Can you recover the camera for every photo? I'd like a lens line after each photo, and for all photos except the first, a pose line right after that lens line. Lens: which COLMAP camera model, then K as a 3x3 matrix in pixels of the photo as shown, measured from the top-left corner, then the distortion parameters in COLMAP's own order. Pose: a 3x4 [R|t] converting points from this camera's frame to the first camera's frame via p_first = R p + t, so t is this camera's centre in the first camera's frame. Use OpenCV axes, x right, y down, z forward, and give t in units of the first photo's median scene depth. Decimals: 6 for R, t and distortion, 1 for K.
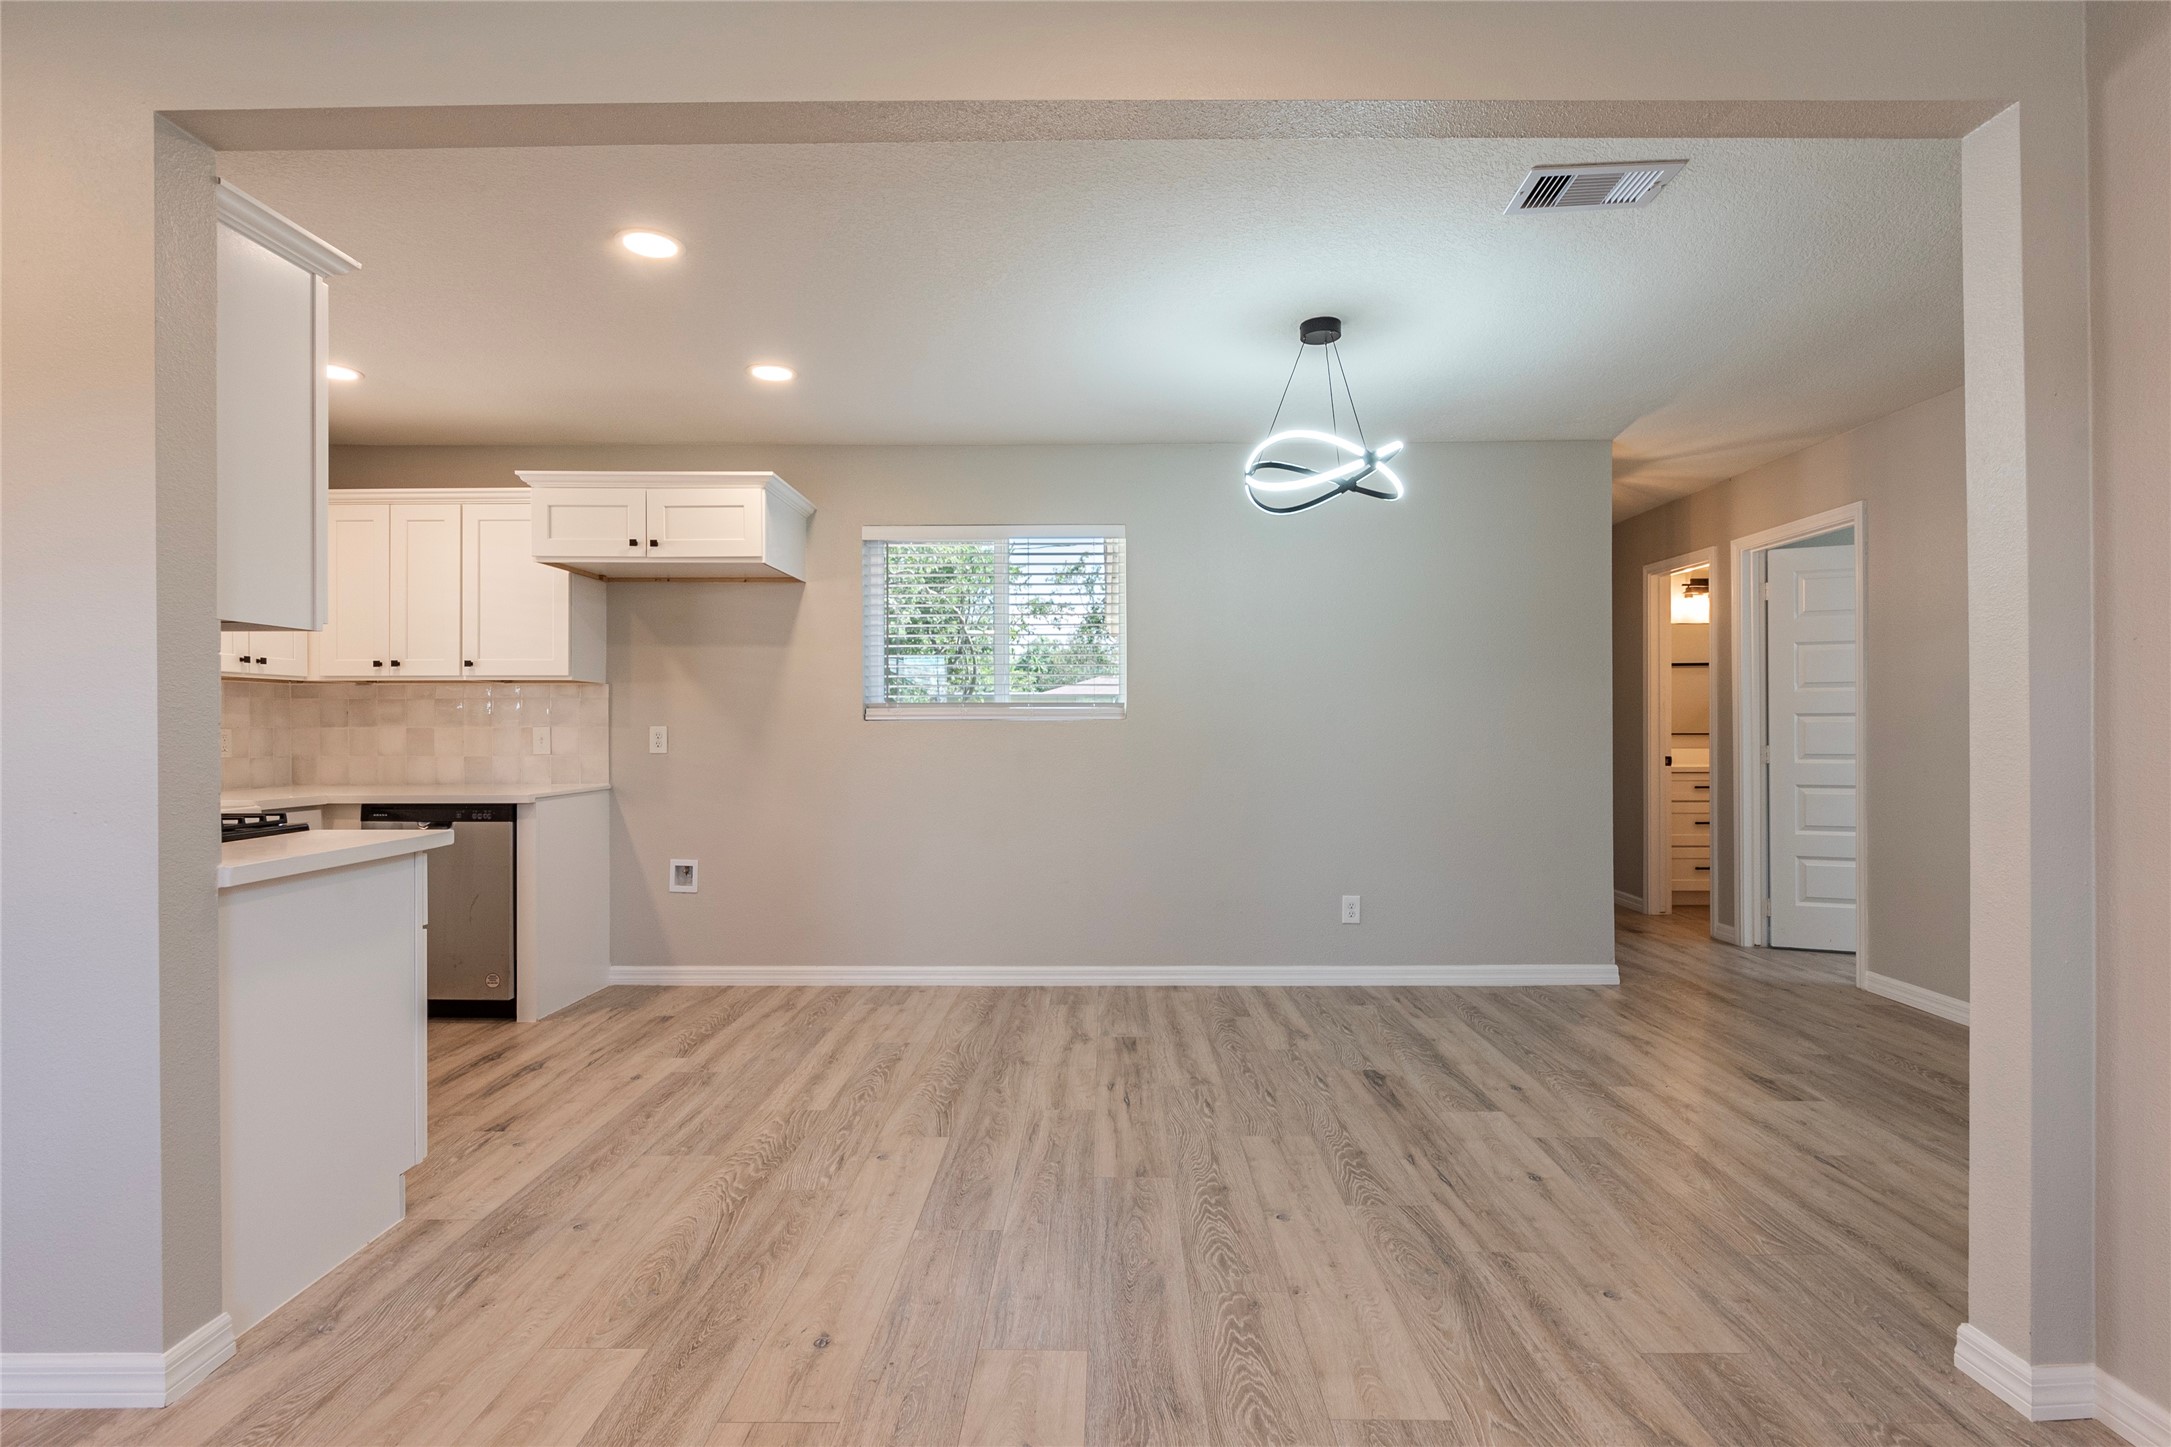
lens RADIAL K [[1045.8, 0, 1101.6], [0, 1045.8, 724.6], [0, 0, 1]] dist [0.007855, -0.006630]
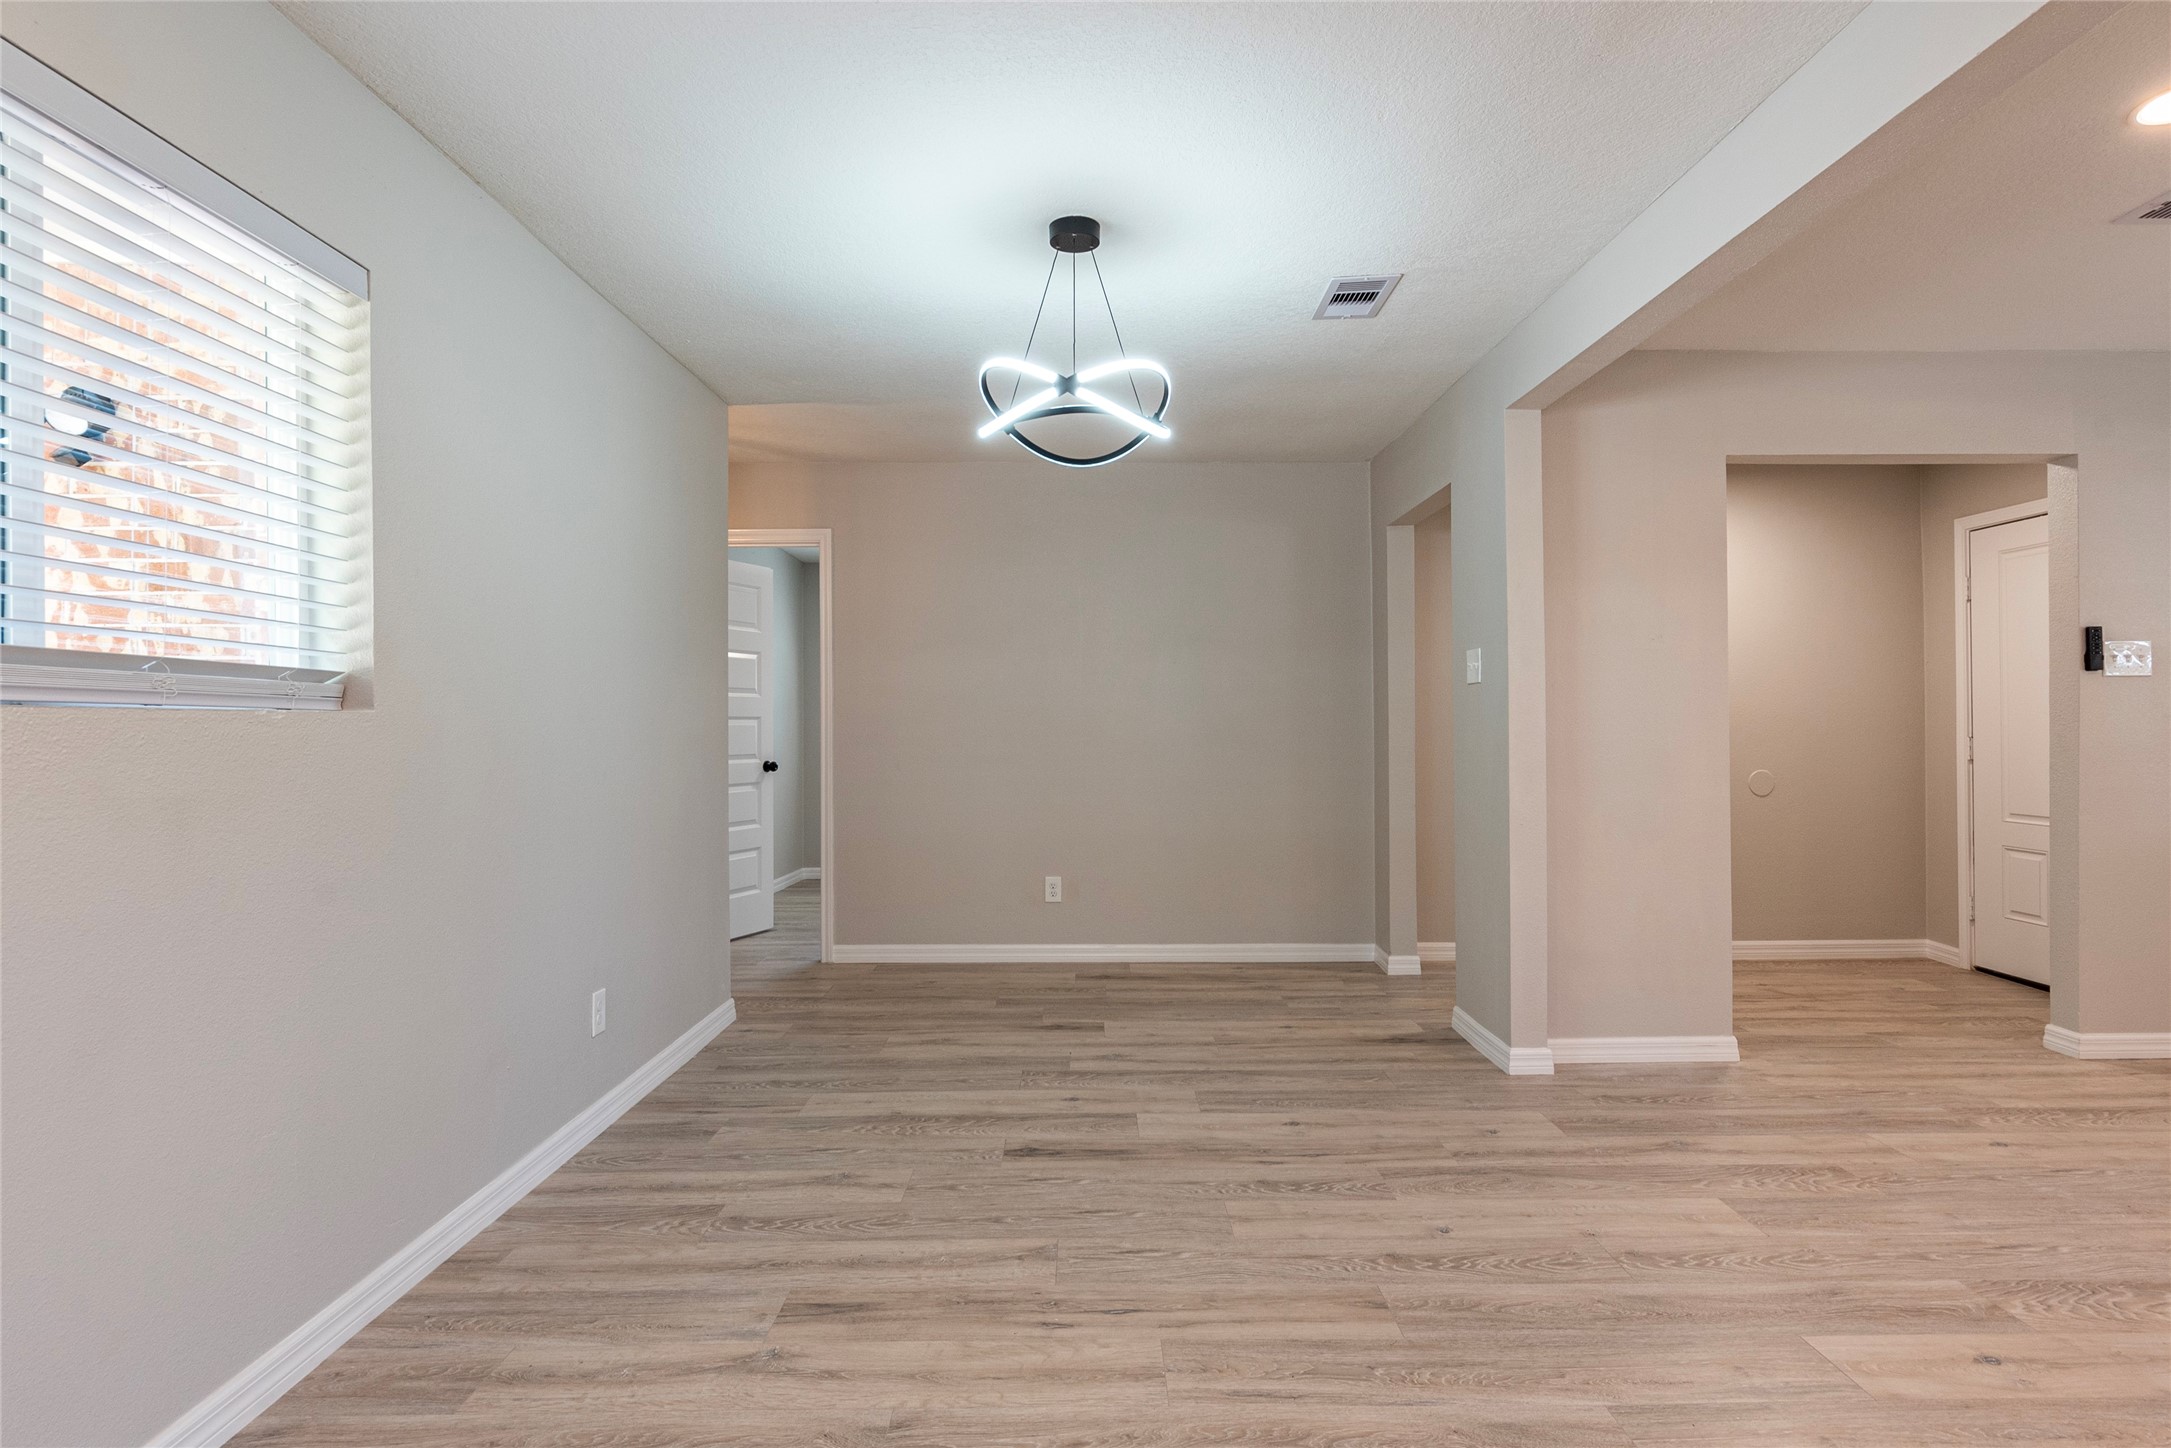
lens RADIAL K [[1094.7, 0, 1095.6], [0, 1094.7, 733.8], [0, 0, 1]] dist [-0.000806, -0.002518]
pose [[-0.009127, -0.001411, 0.999957, -0.511696], [0.002065, 0.999997, 0.001430, 0.004355], [-0.999956, 0.002078, -0.009124, 0.811580]]
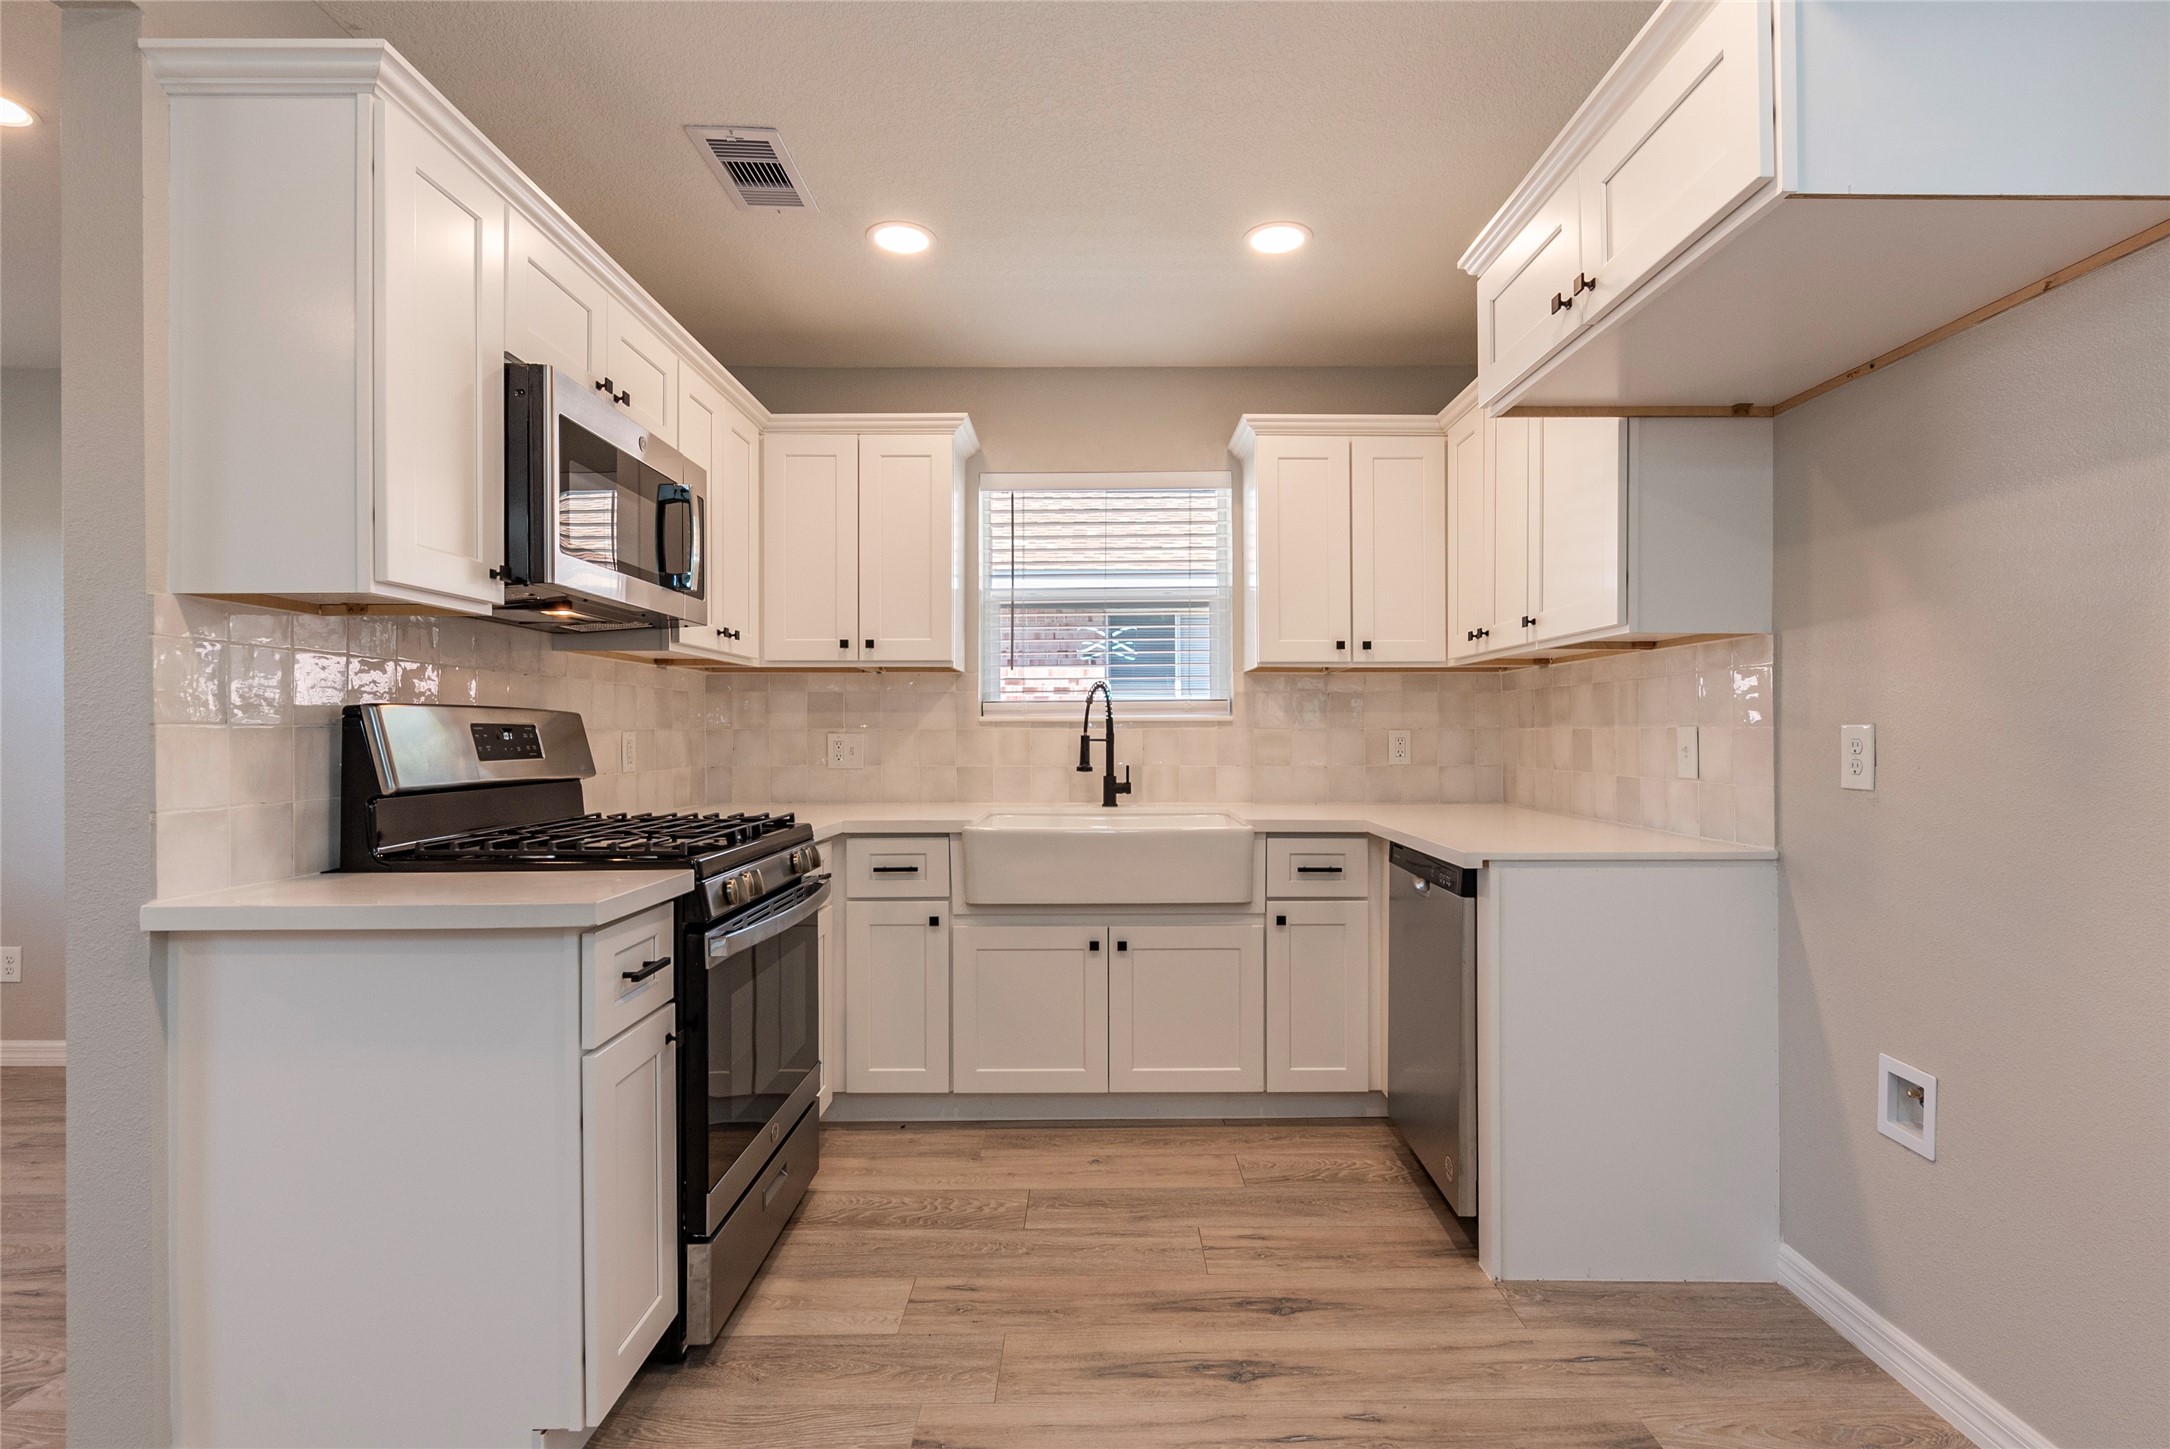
lens RADIAL K [[975.6, 0, 1099.8], [0, 975.6, 728.5], [0, 0, 1]] dist [0.002179, -0.000227]
pose [[0.009929, -0.001792, -0.999949, -0.044418], [0.005300, 0.999984, -0.001739, 0.003022], [0.999937, -0.005283, 0.009938, 0.812443]]
